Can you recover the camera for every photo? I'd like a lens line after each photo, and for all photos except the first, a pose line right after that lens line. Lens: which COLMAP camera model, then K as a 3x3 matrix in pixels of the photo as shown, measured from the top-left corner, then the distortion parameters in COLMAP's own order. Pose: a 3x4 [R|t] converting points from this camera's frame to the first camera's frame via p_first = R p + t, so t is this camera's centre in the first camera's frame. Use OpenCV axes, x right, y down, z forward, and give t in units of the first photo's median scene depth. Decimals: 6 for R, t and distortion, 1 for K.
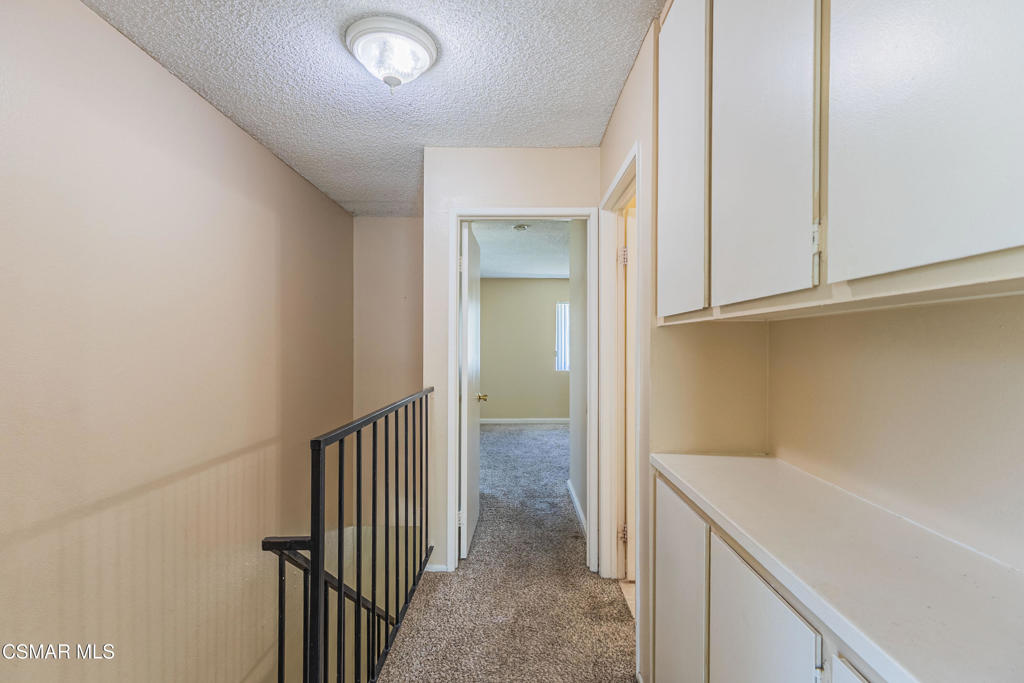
lens RADIAL K [[504.1, 0, 512.0], [0, 504.1, 341.5], [0, 0, 1]] dist [-0.000605, -0.000045]
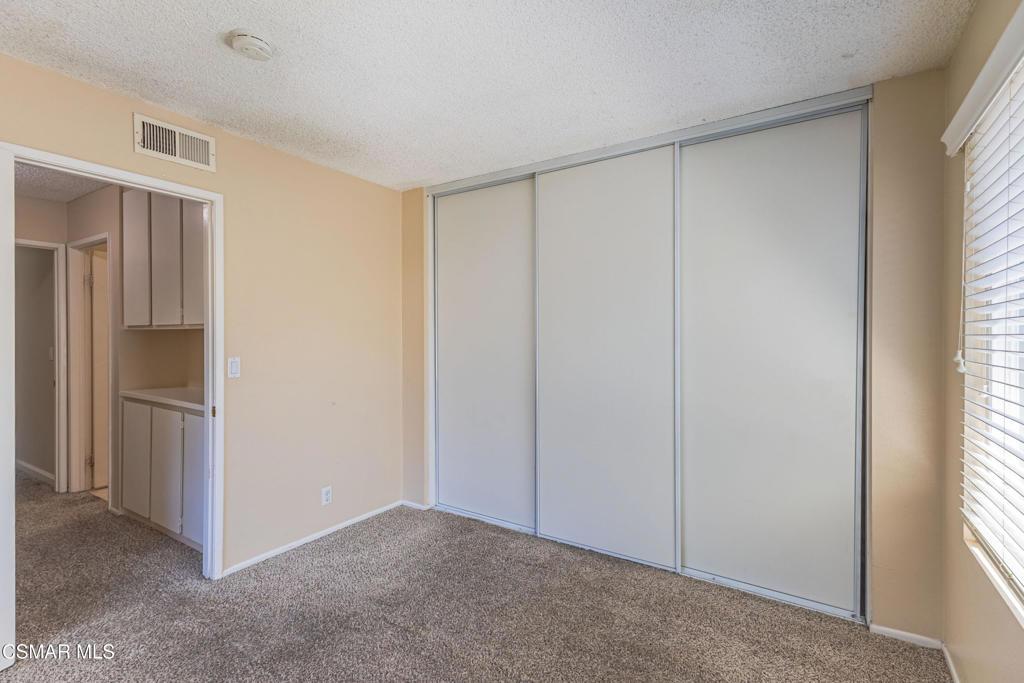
lens RADIAL K [[472.6, 0, 508.5], [0, 472.6, 335.0], [0, 0, 1]] dist [0.001084, 0.000120]
pose [[0.536347, -0.006268, 0.843974, -0.322505], [0.000607, 0.999975, 0.007040, -0.013383], [-0.843997, -0.003264, 0.536337, -0.882184]]
